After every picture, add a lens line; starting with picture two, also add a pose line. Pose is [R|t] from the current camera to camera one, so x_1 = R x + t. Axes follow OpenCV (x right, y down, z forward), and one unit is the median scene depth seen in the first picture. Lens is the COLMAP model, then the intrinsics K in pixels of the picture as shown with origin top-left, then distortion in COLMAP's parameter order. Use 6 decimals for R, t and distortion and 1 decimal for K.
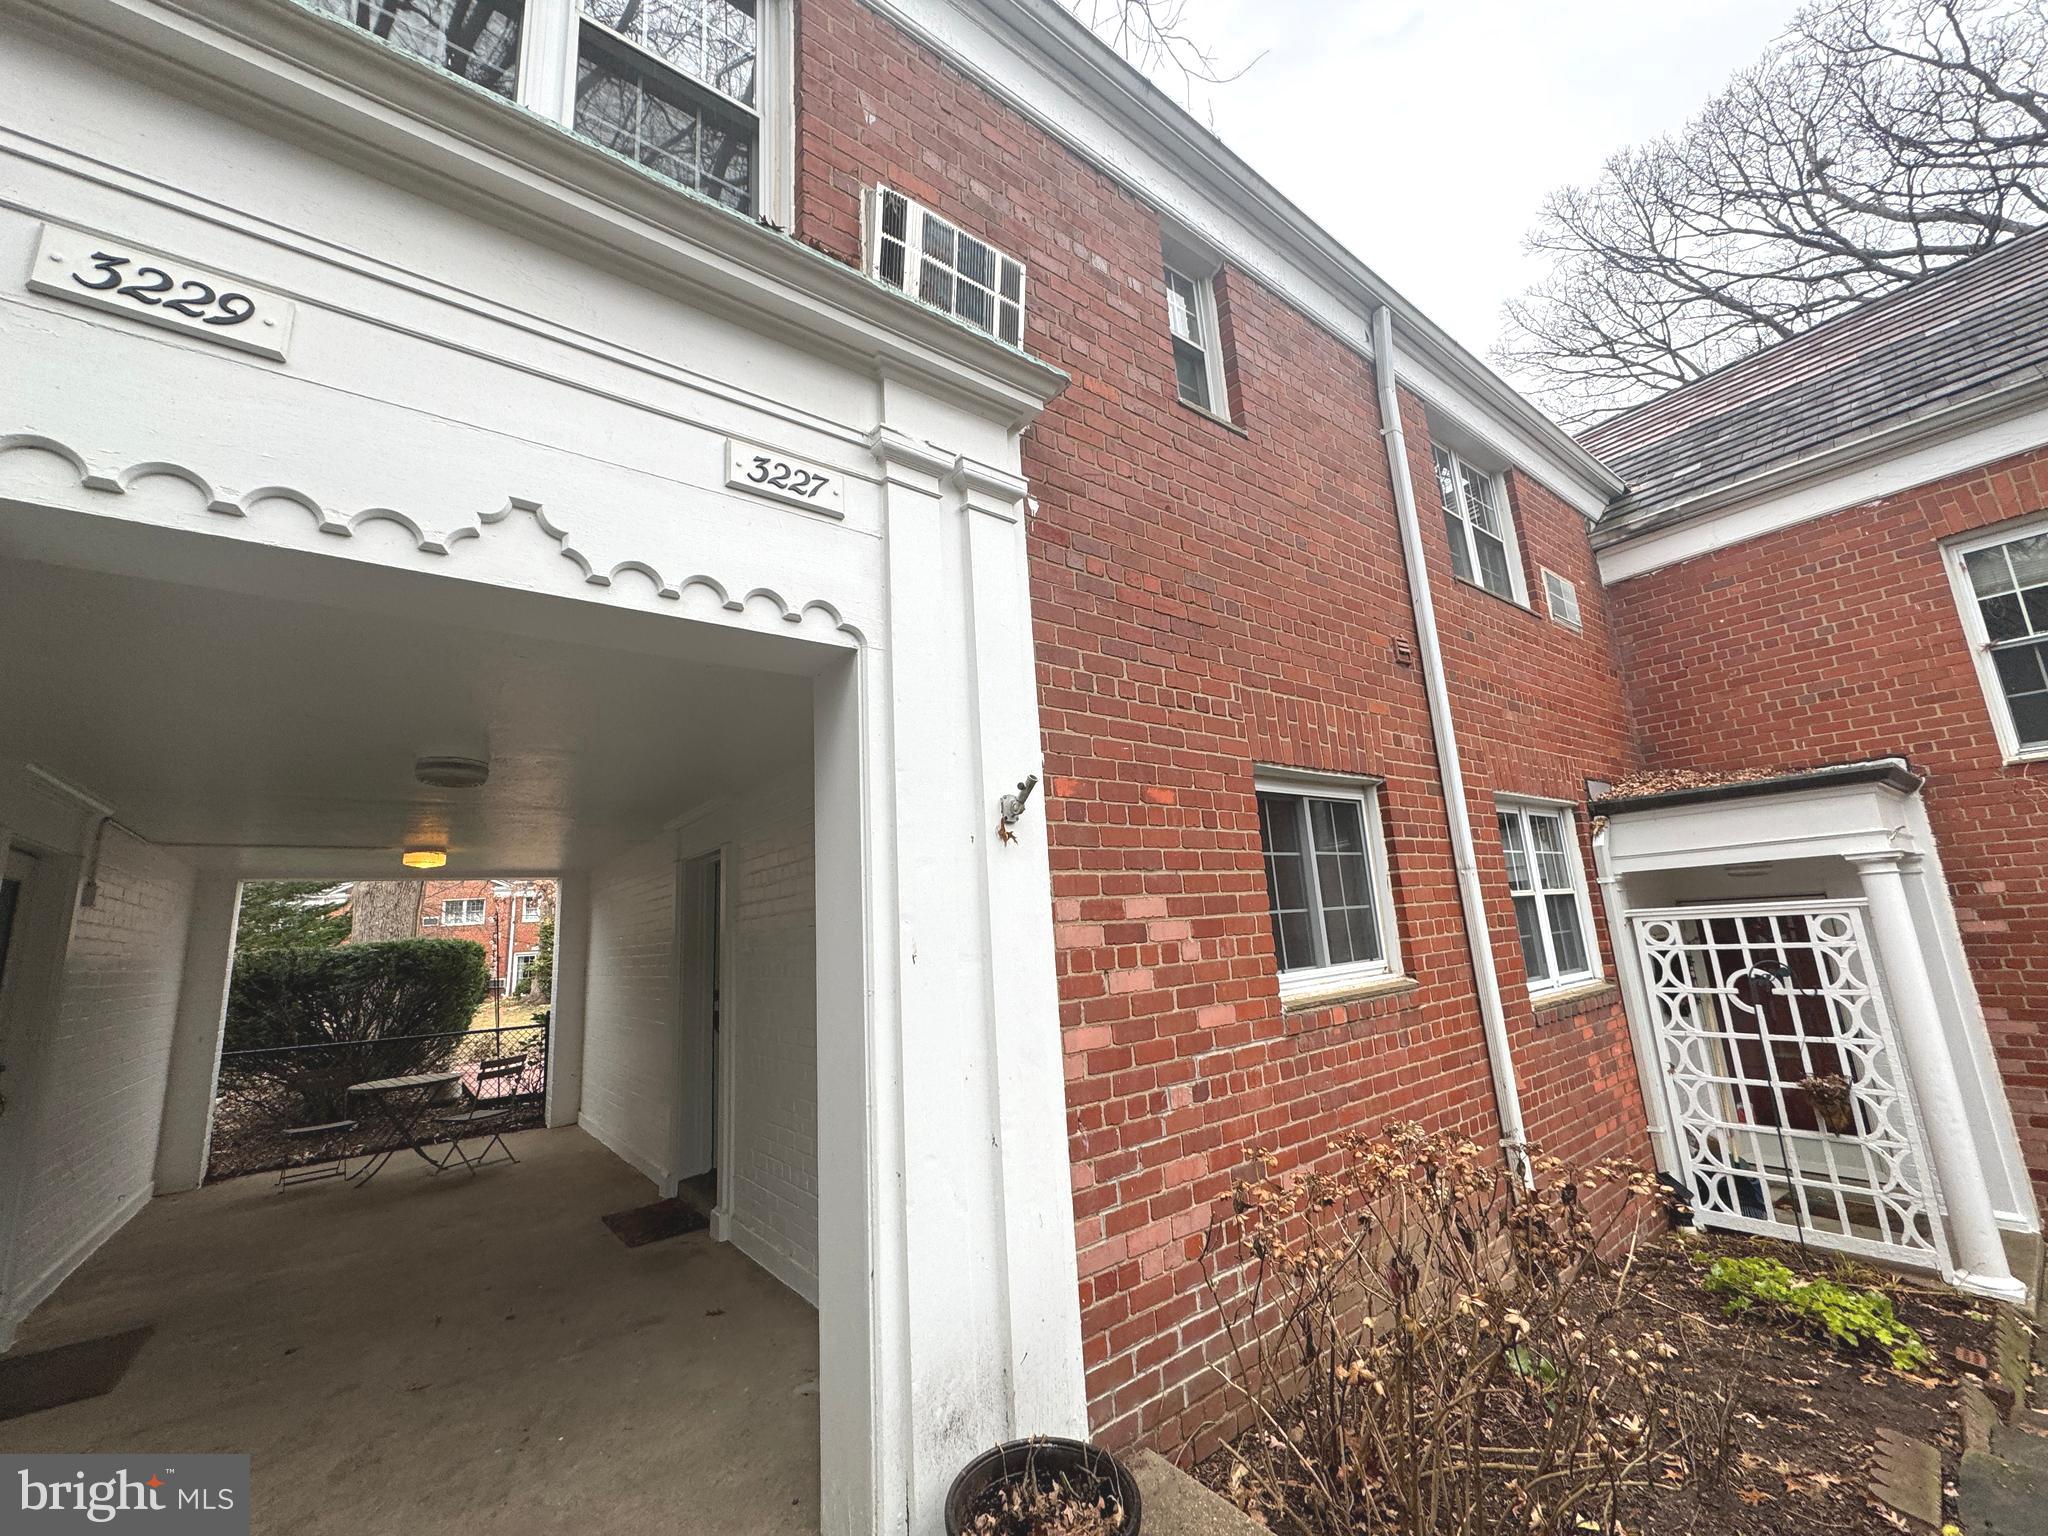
lens RADIAL K [[811.5, 0, 1022.8], [0, 811.5, 768.0], [0, 0, 1]] dist [-0.001223, 0.000434]
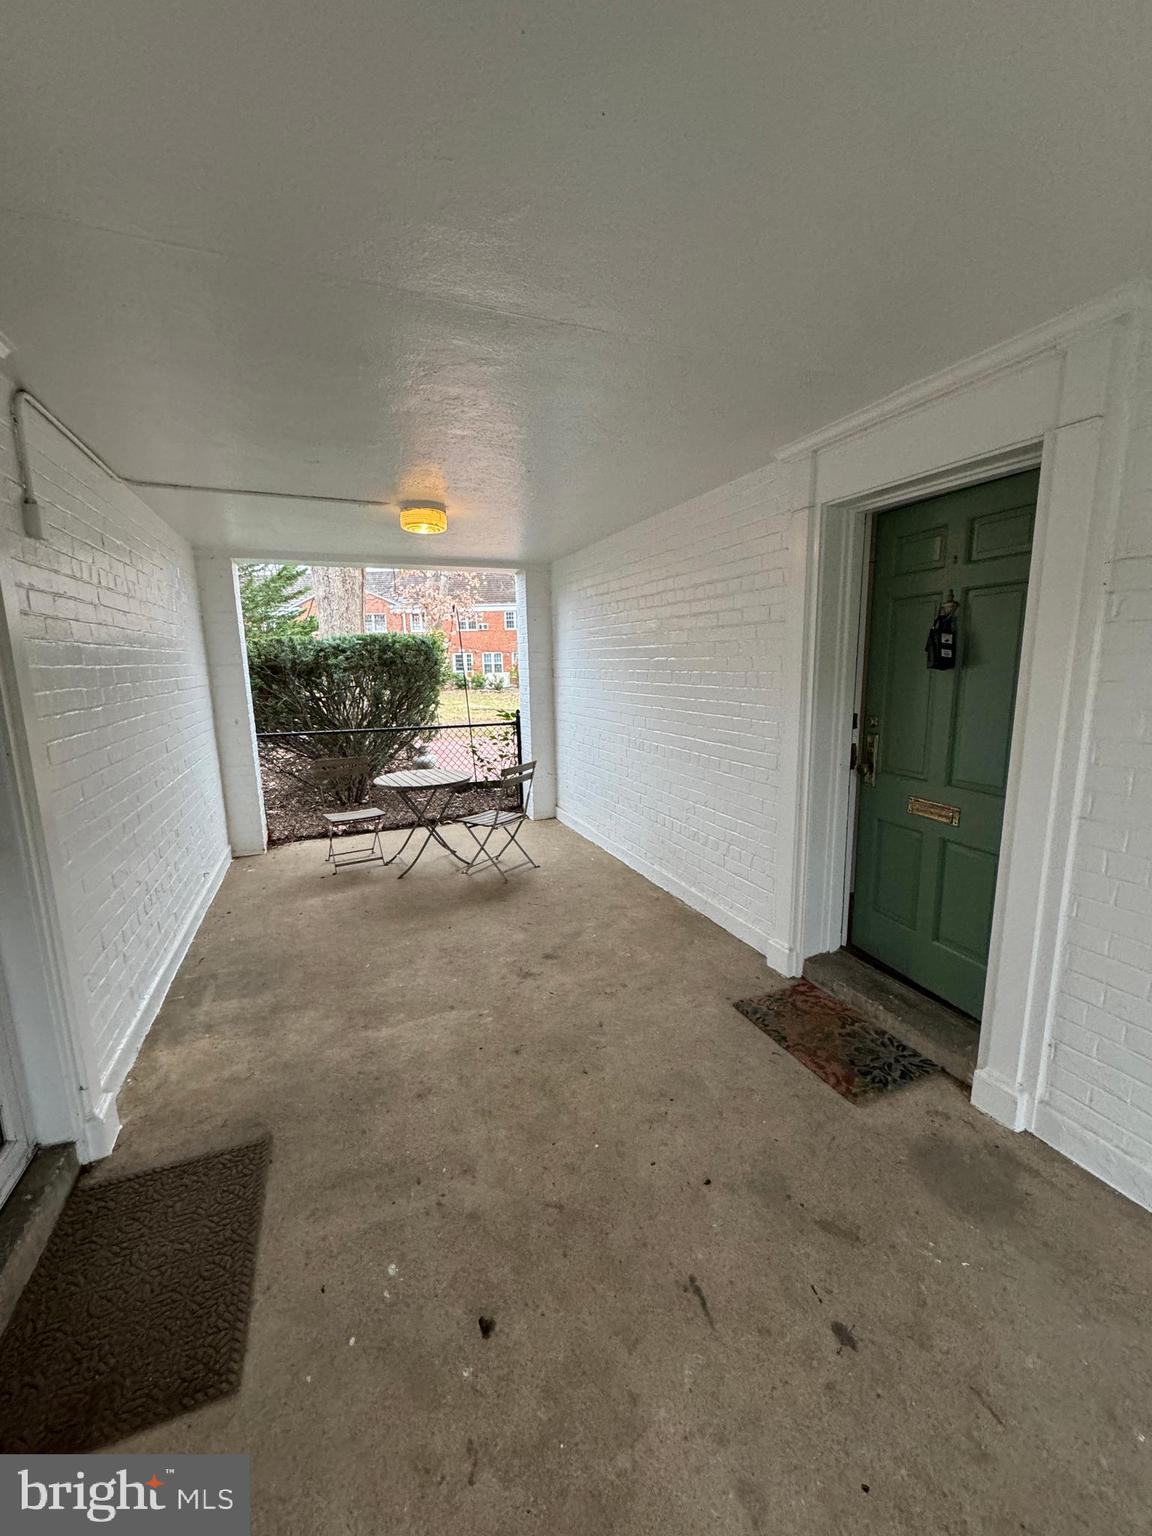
lens RADIAL K [[608.6, 0, 577.4], [0, 608.6, 765.8], [0, 0, 1]] dist [-0.001223, 0.000434]
pose [[0.964362, 0.086328, -0.250107, -0.502772], [0.014292, 0.926899, 0.375040, 0.131673], [0.264200, -0.365248, 0.892632, 0.510096]]
